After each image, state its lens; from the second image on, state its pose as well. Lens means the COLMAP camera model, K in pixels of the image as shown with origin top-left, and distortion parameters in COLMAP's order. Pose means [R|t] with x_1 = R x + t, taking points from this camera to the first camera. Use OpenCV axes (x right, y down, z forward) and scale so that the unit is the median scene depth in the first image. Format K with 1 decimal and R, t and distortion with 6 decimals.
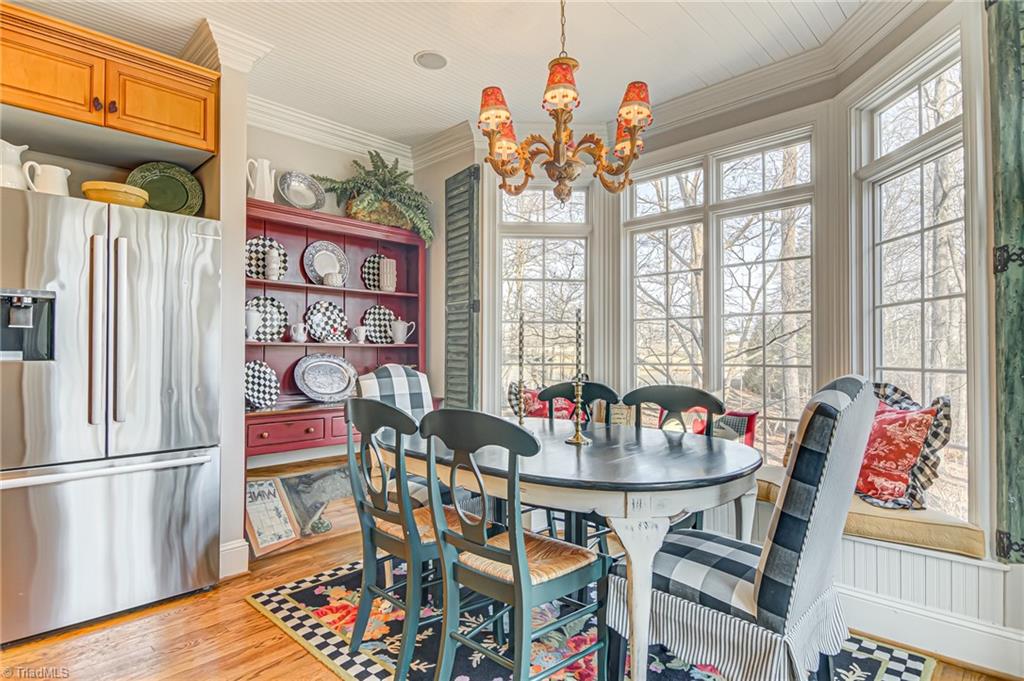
lens RADIAL K [[536.1, 0, 515.9], [0, 536.1, 342.2], [0, 0, 1]] dist [0.013685, -0.015873]
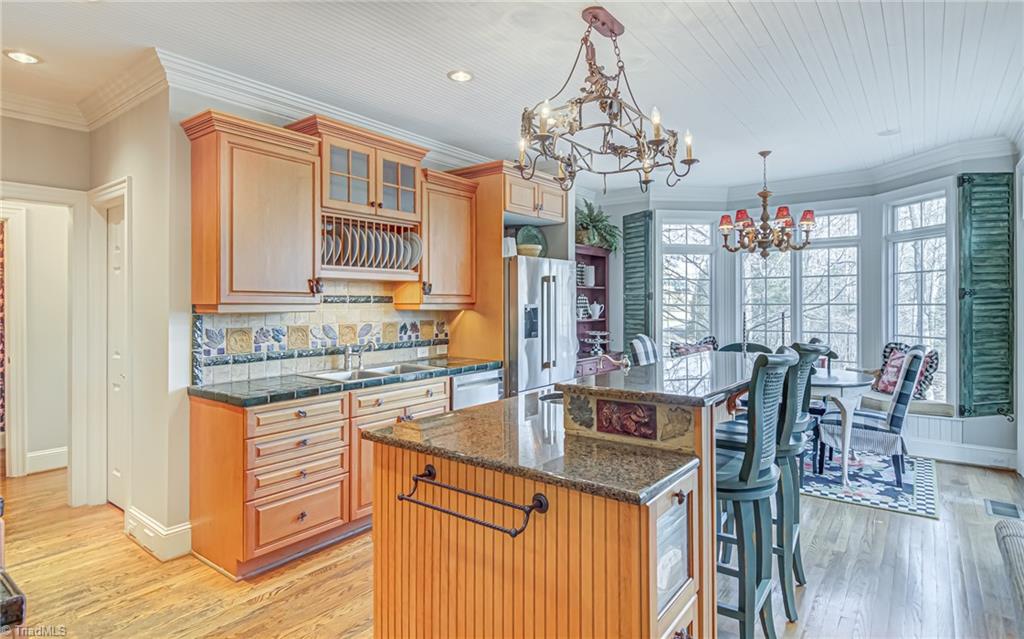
lens RADIAL K [[529.3, 0, 512.3], [0, 529.3, 301.8], [0, 0, 1]] dist [0.037982, -0.032251]
pose [[0.994360, -0.004147, 0.105979, -1.058816], [0.002235, 0.999833, 0.018159, -0.127524], [-0.106036, -0.017819, 0.994203, -0.917579]]
